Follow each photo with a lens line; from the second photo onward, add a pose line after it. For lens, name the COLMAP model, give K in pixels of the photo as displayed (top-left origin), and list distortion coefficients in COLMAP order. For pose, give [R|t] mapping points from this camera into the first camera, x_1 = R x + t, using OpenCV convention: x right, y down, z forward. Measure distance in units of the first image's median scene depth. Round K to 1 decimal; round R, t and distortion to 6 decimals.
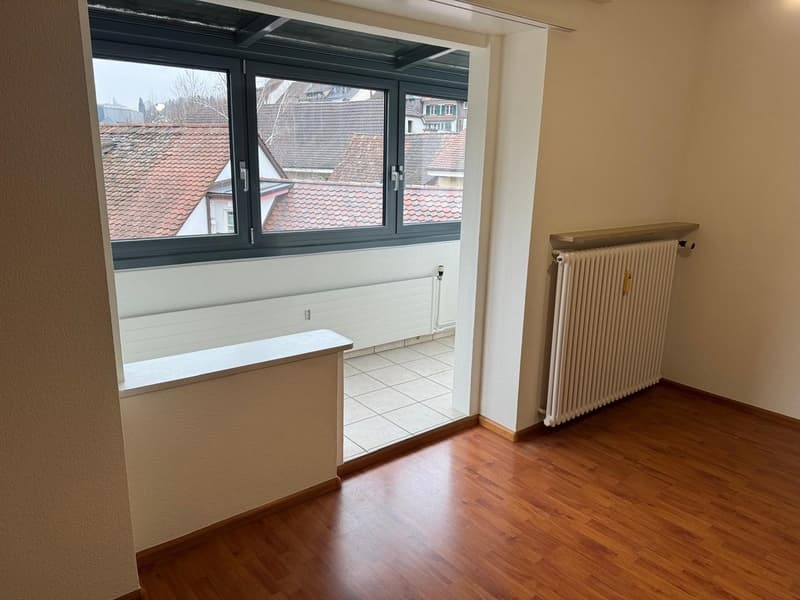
lens RADIAL K [[552.9, 0, 400.0], [0, 552.9, 300.0], [0, 0, 1]] dist [0.067700, -0.103602]
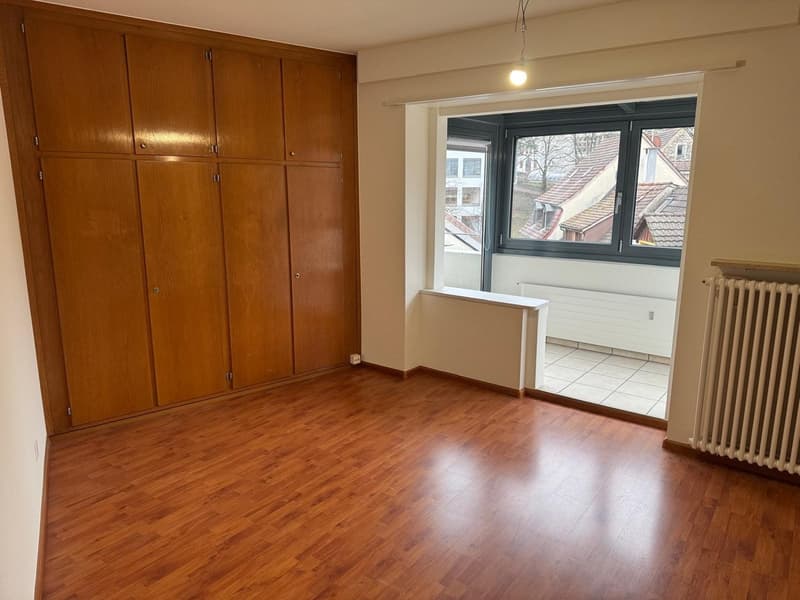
lens RADIAL K [[552.9, 0, 400.0], [0, 552.9, 300.0], [0, 0, 1]] dist [0.067700, -0.103602]
pose [[0.234314, 0.170585, -0.957078, 1.262070], [-0.225028, 0.967265, 0.117309, -0.037994], [0.945759, 0.187882, 0.265030, 0.209240]]
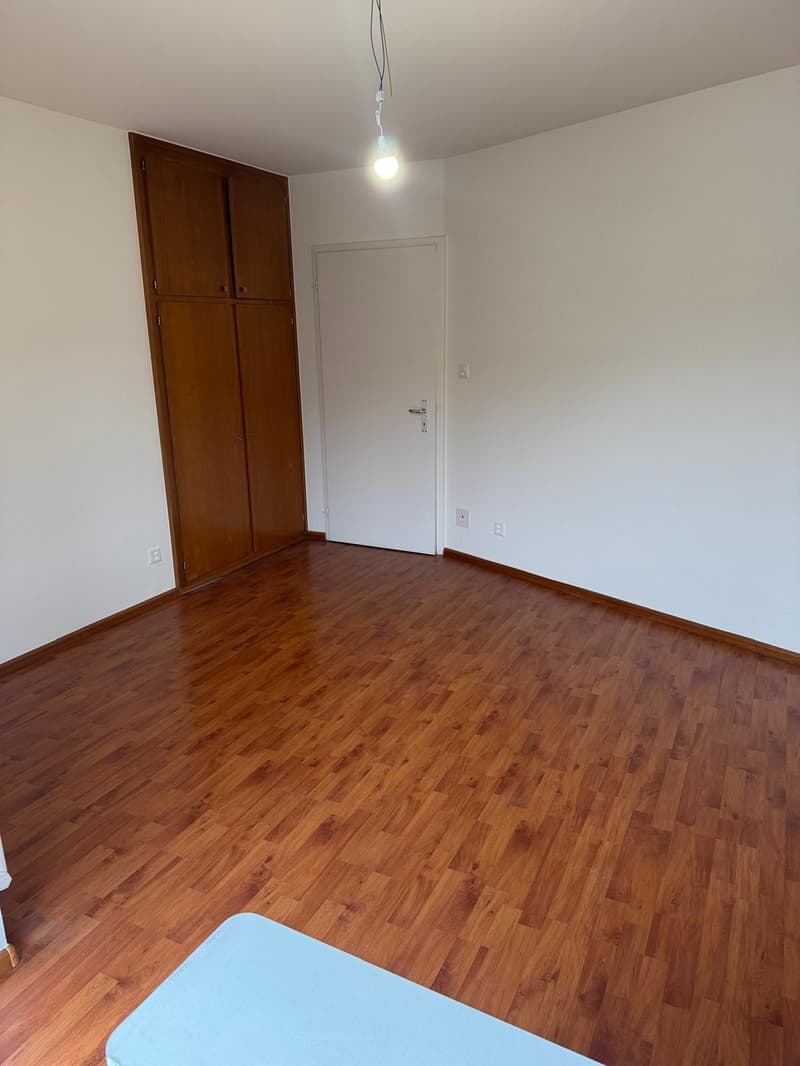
lens RADIAL K [[736.7, 0, 400.0], [0, 736.7, 533.0], [0, 0, 1]] dist [0.067700, -0.103602]
pose [[-0.399456, -0.263151, 0.878172, -0.419558], [0.223425, 0.901088, 0.371647, -0.251633], [-0.889110, 0.344663, -0.301151, 0.921242]]
